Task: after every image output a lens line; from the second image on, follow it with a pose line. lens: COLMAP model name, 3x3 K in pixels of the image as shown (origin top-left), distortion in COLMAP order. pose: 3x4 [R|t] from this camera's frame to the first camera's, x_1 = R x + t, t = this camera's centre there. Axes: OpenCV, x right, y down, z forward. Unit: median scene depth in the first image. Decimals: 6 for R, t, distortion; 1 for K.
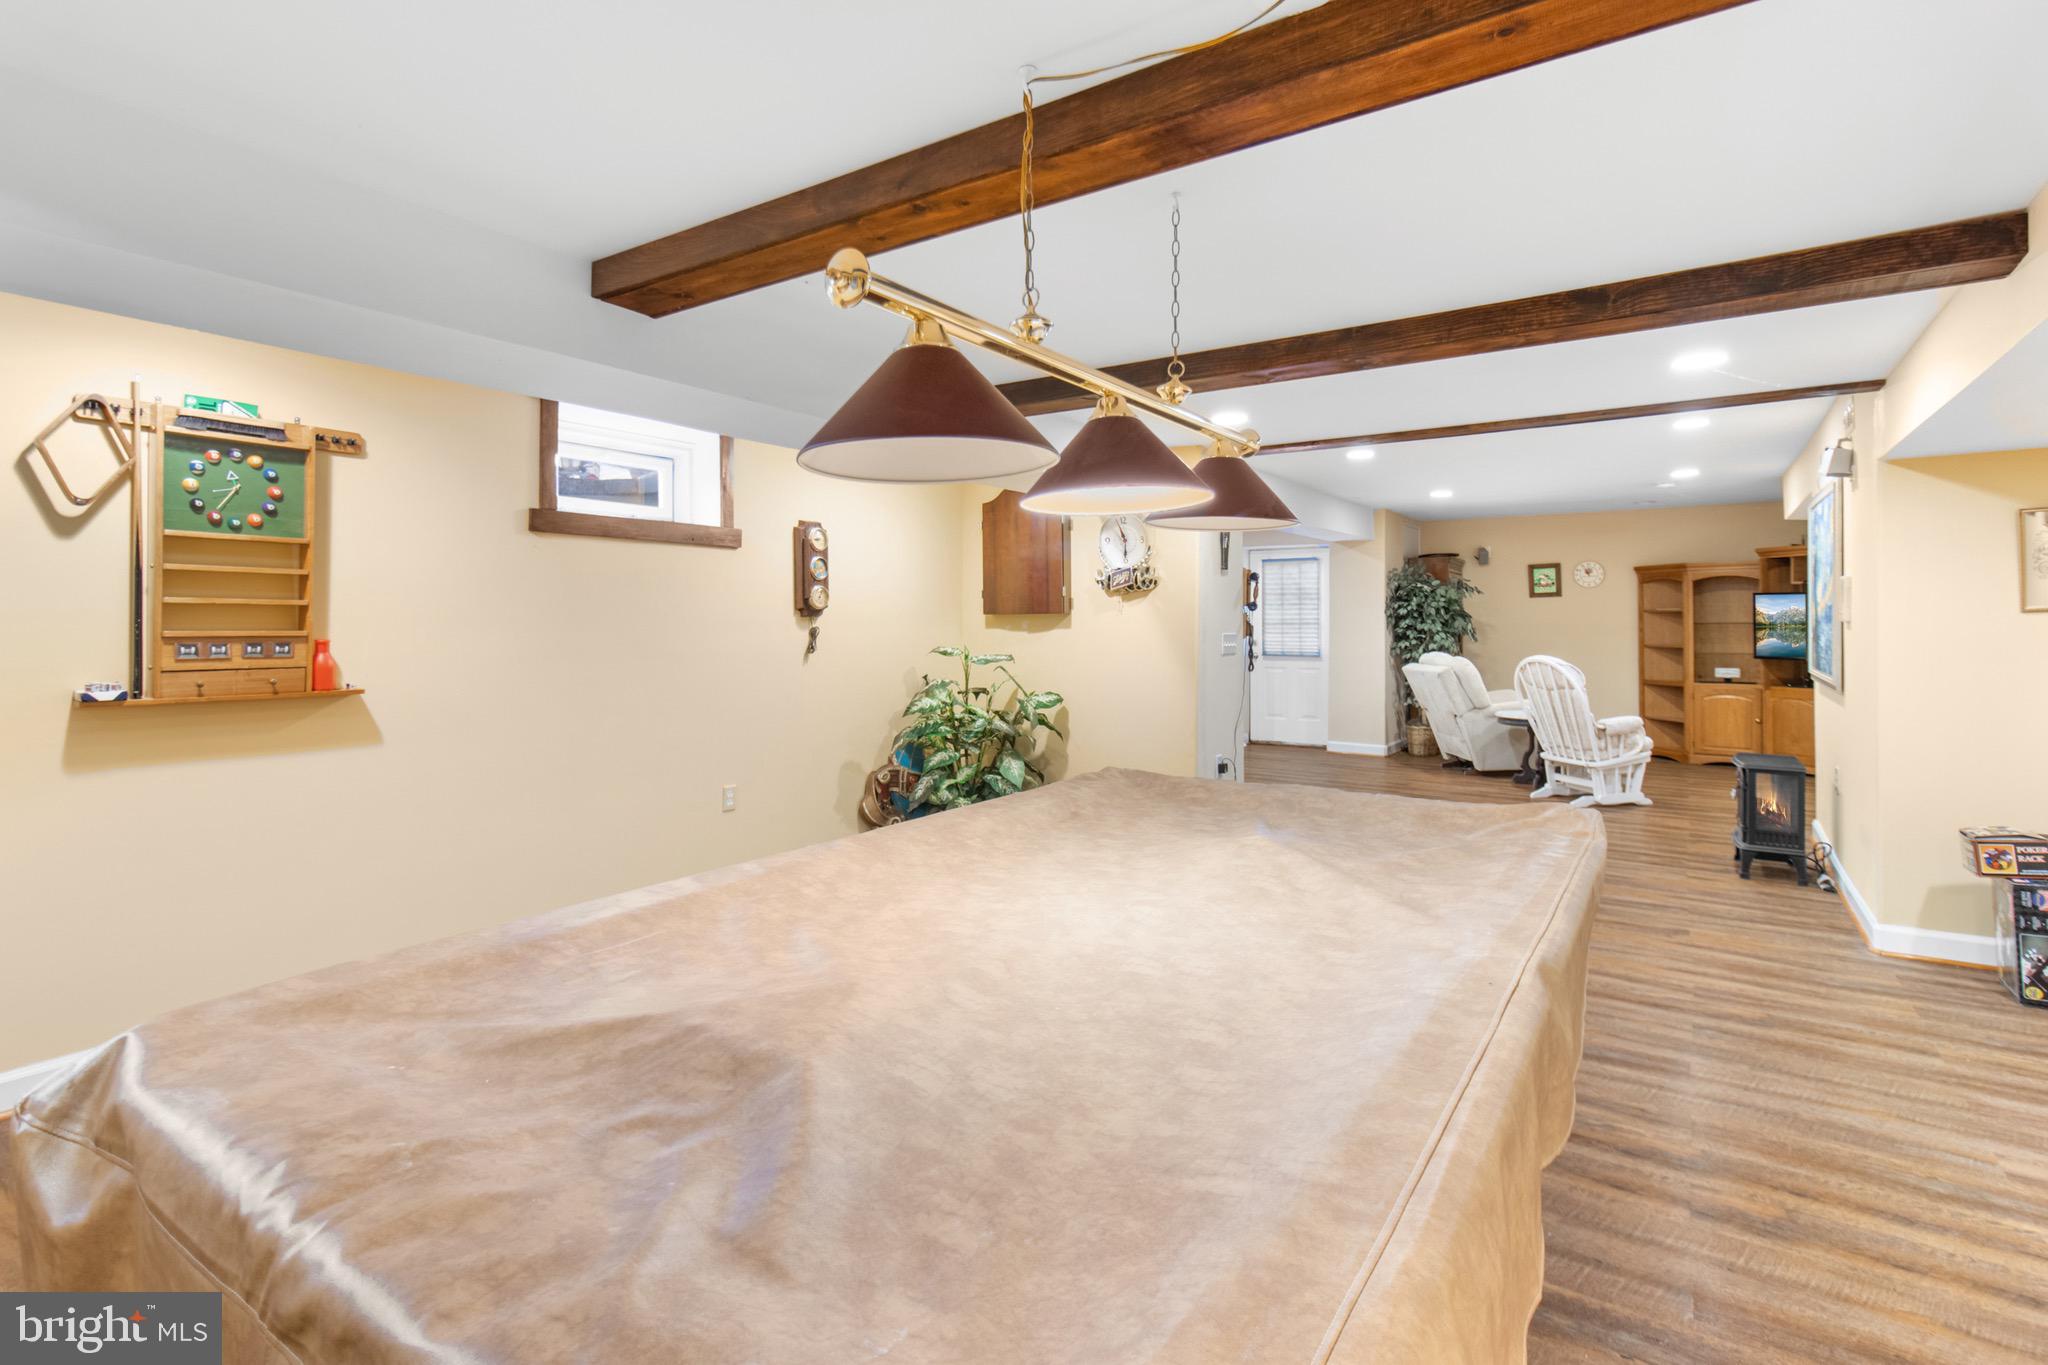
lens RADIAL K [[953.7, 0, 1013.6], [0, 953.7, 612.4], [0, 0, 1]] dist [0.003766, -0.000021]
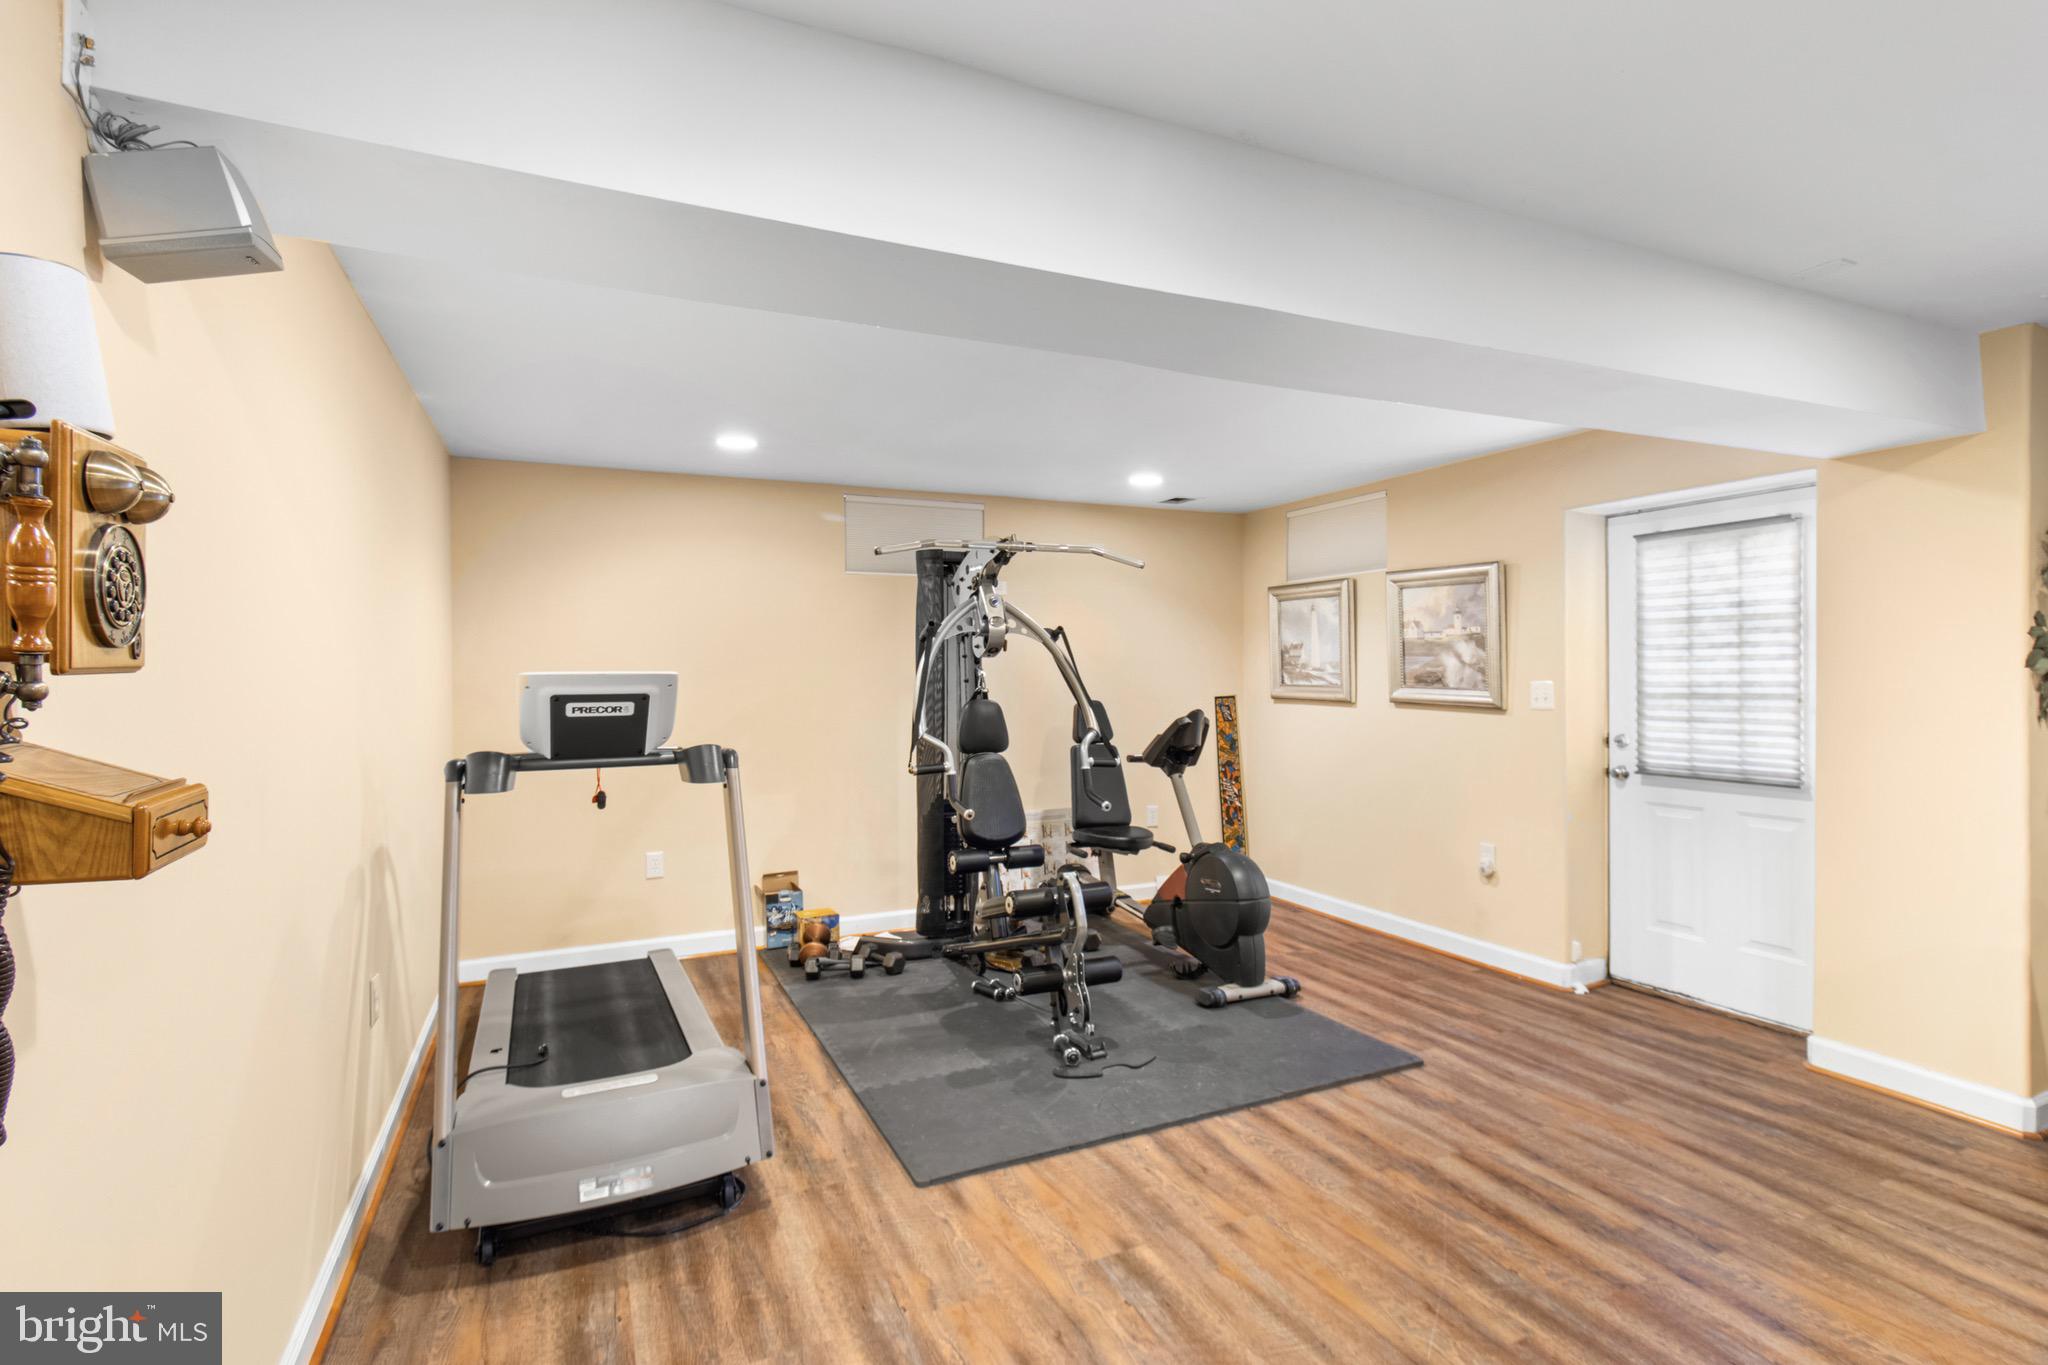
lens RADIAL K [[953.7, 0, 1028.1], [0, 953.7, 685.8], [0, 0, 1]] dist [0.003766, -0.000021]
pose [[0.860226, -0.000326, -0.509913, 0.284245], [0.010211, 0.999810, 0.016588, -0.001423], [0.509811, -0.019476, 0.860066, 0.604189]]
